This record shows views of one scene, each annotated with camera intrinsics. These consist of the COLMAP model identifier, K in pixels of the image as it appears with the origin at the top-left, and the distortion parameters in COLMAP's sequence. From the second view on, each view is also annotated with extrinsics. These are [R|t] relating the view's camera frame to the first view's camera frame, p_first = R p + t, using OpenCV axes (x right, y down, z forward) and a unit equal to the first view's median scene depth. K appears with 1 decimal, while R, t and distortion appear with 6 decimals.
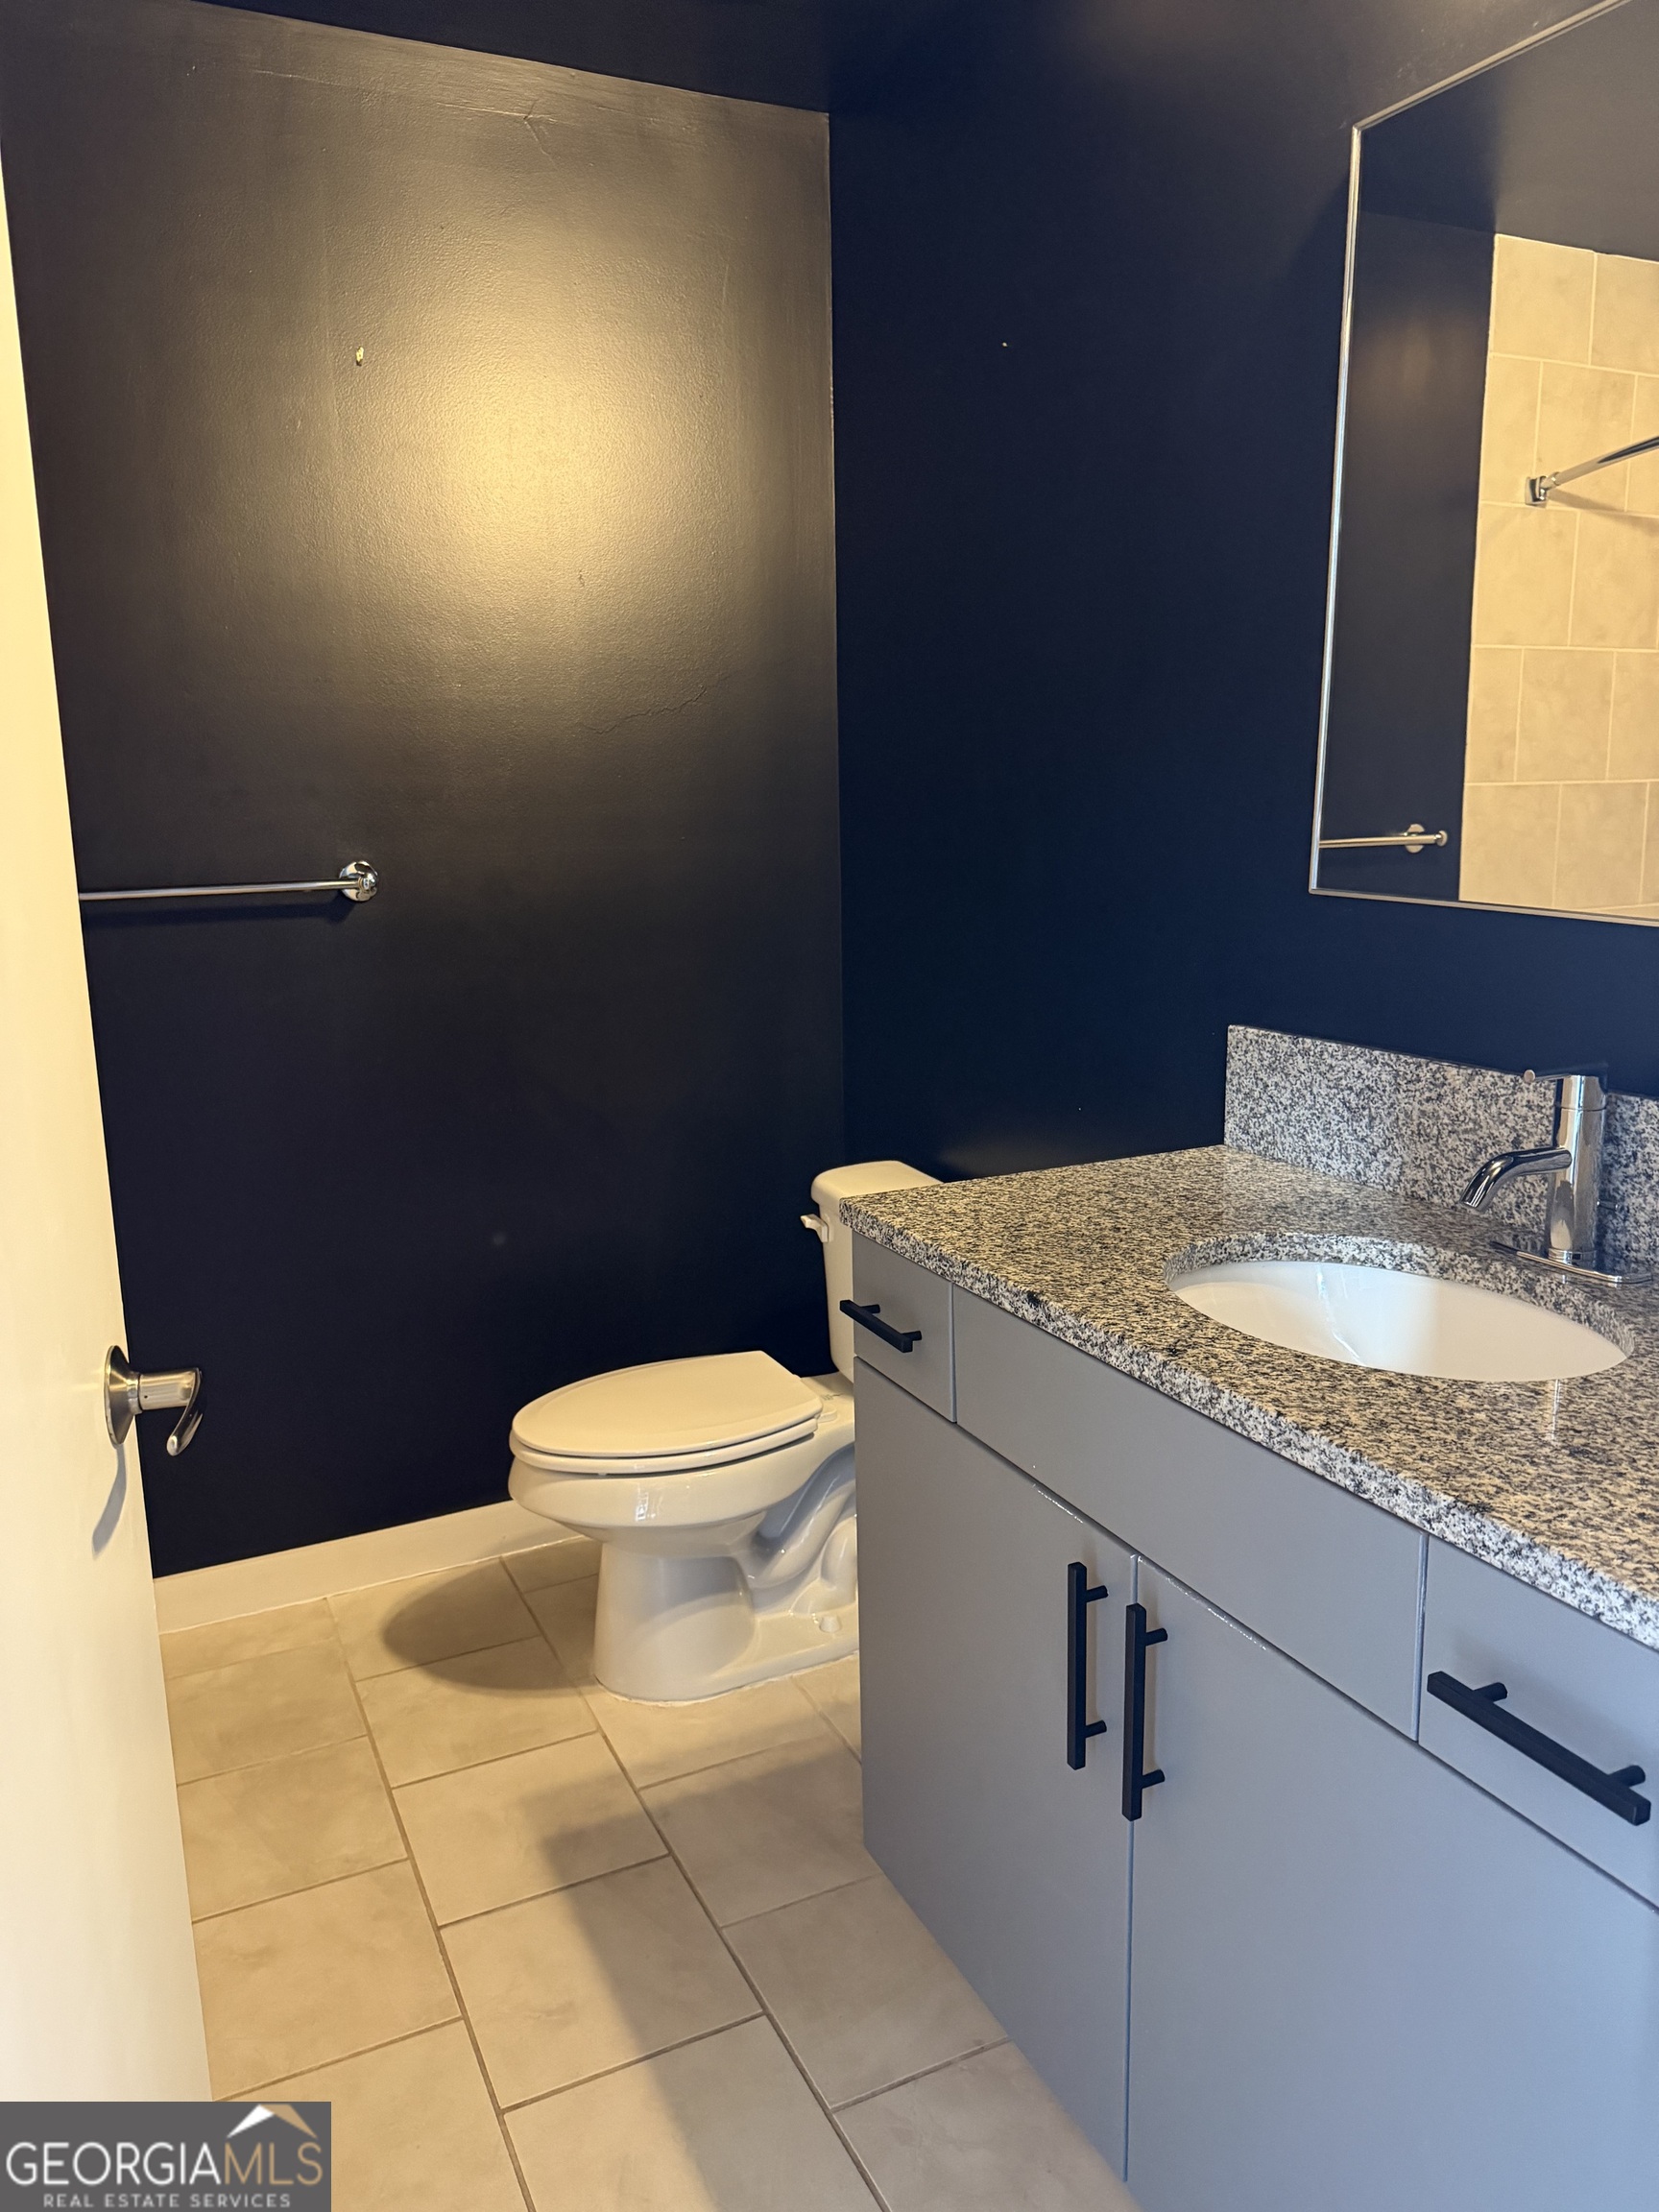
lens RADIAL K [[1549.8, 0, 814.1], [0, 1549.8, 1112.0], [0, 0, 1]] dist [0.124007, -0.209782]
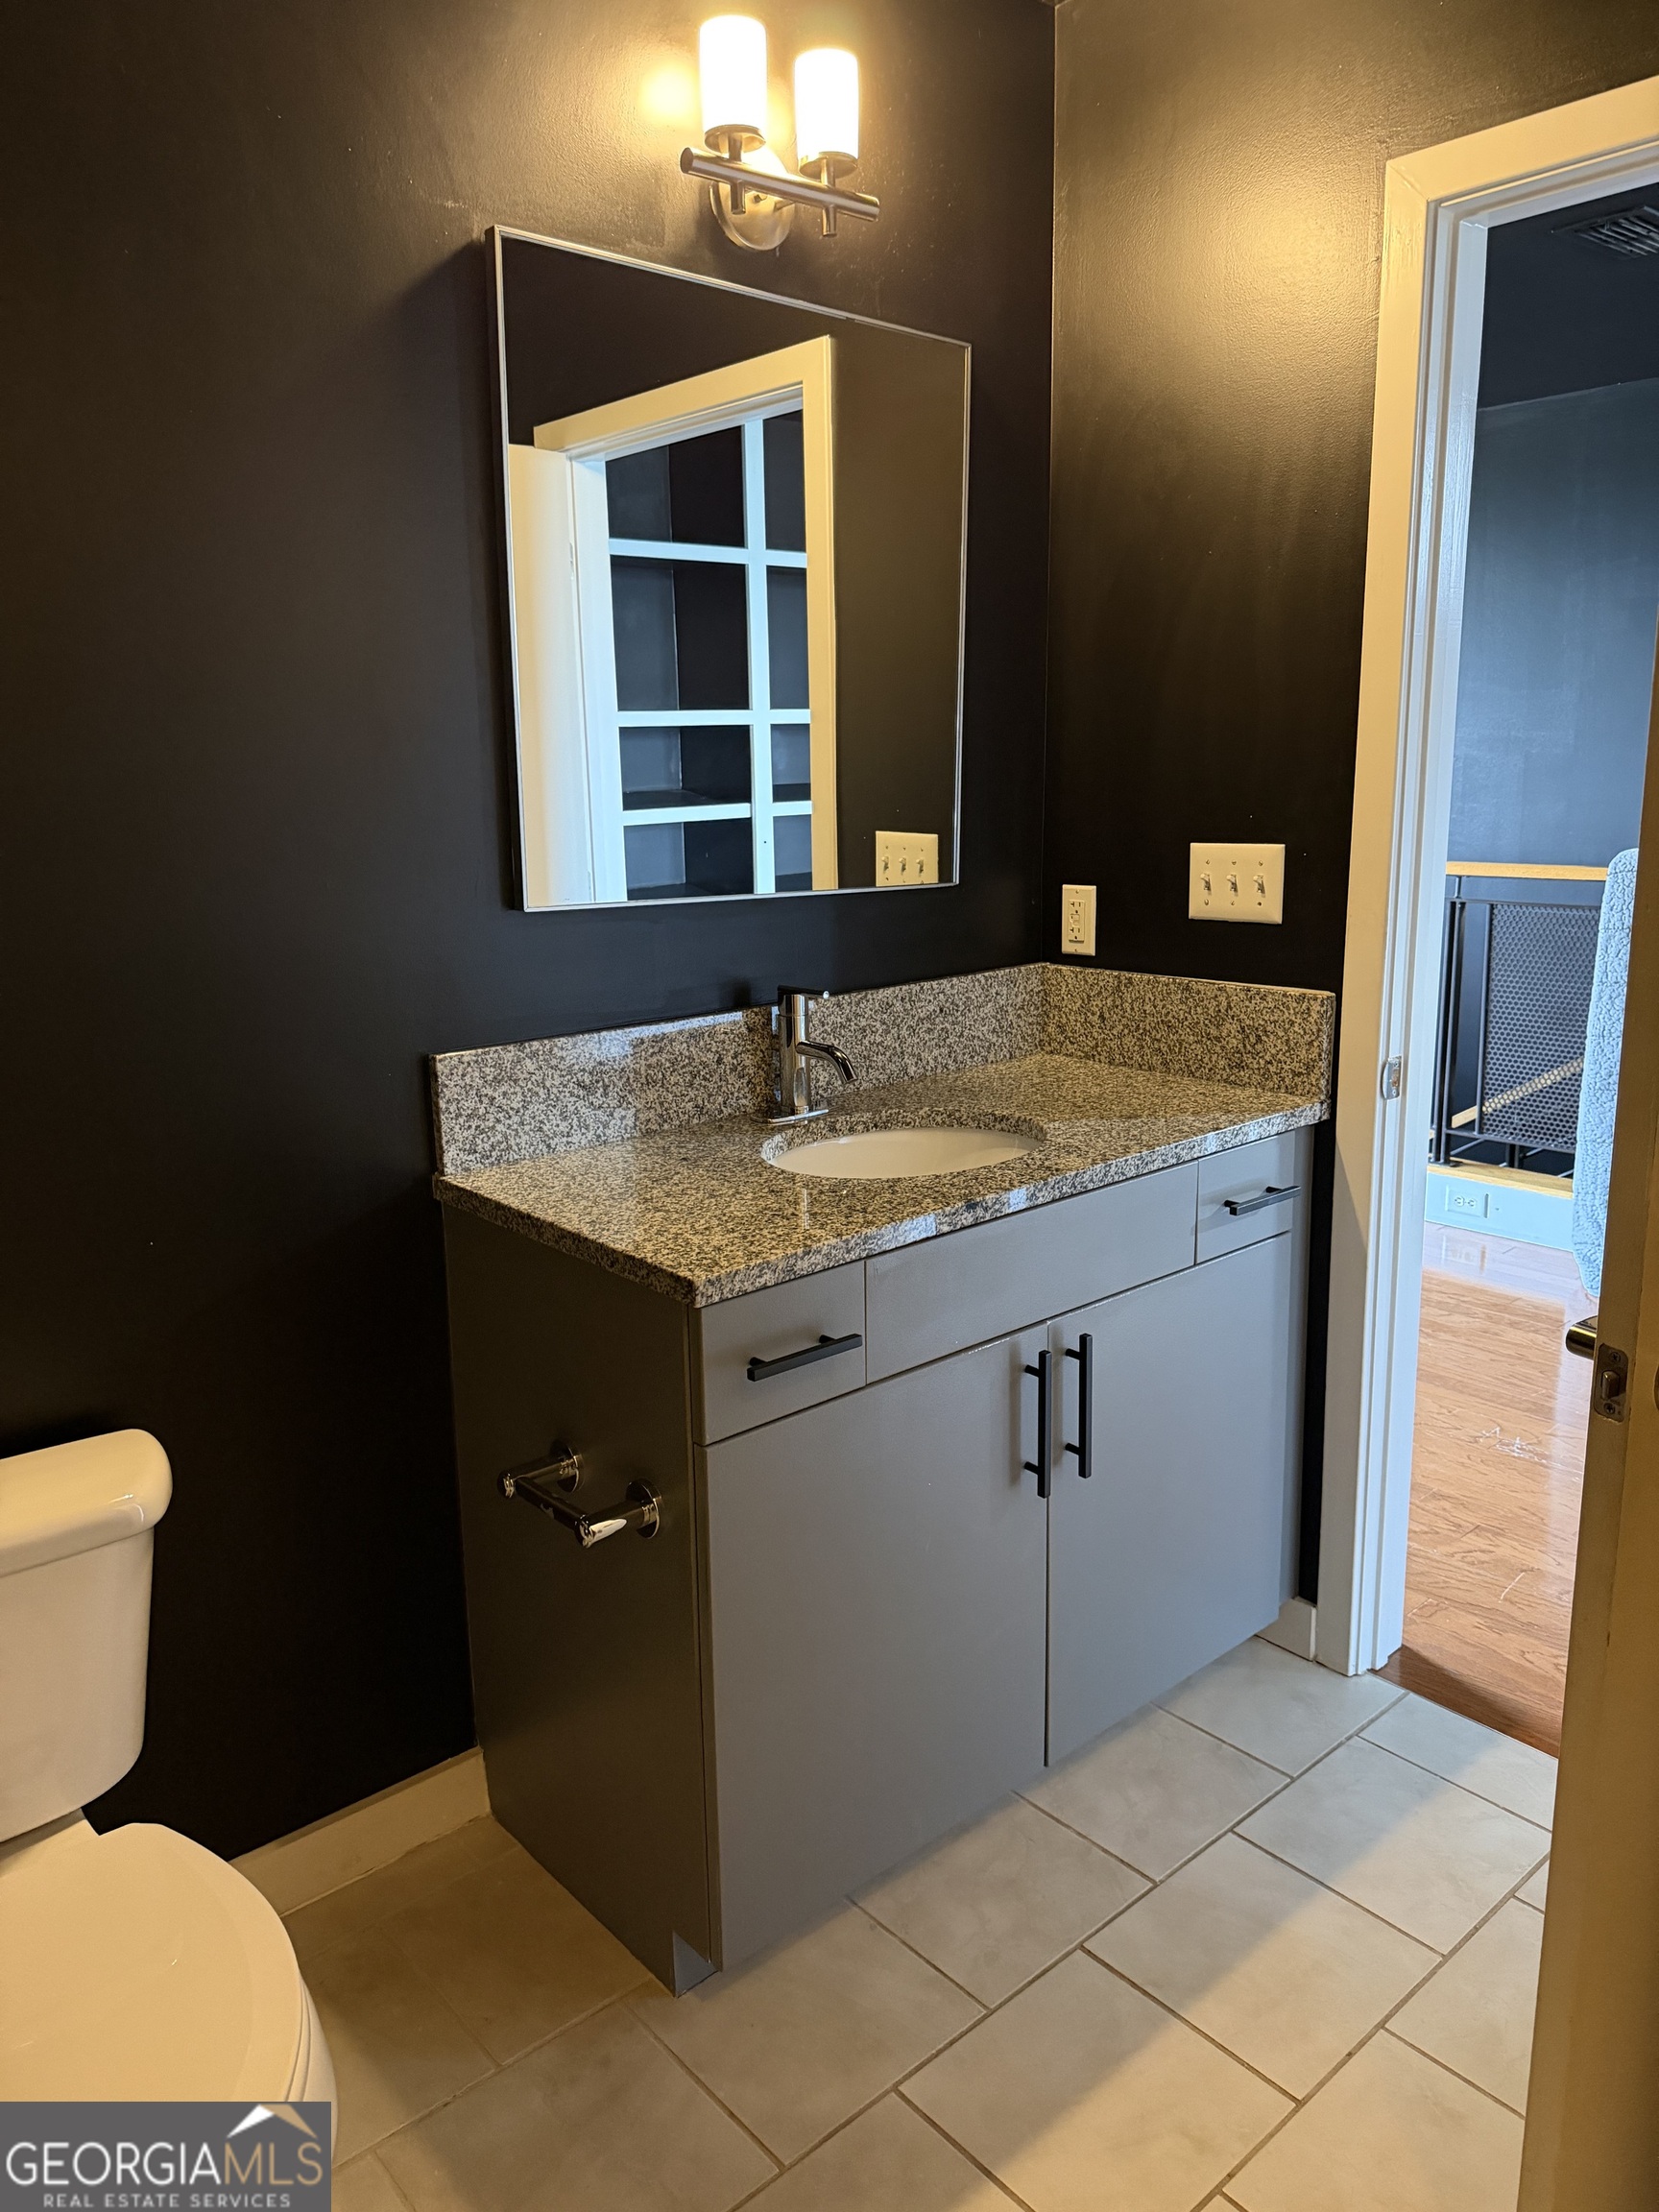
lens RADIAL K [[1549.8, 0, 814.1], [0, 1549.8, 1112.0], [0, 0, 1]] dist [0.124007, -0.209782]
pose [[-0.274063, -0.188815, 0.942994, -0.799622], [0.212274, 0.944477, 0.250805, -0.237150], [-0.937992, 0.268910, -0.218766, 1.081845]]
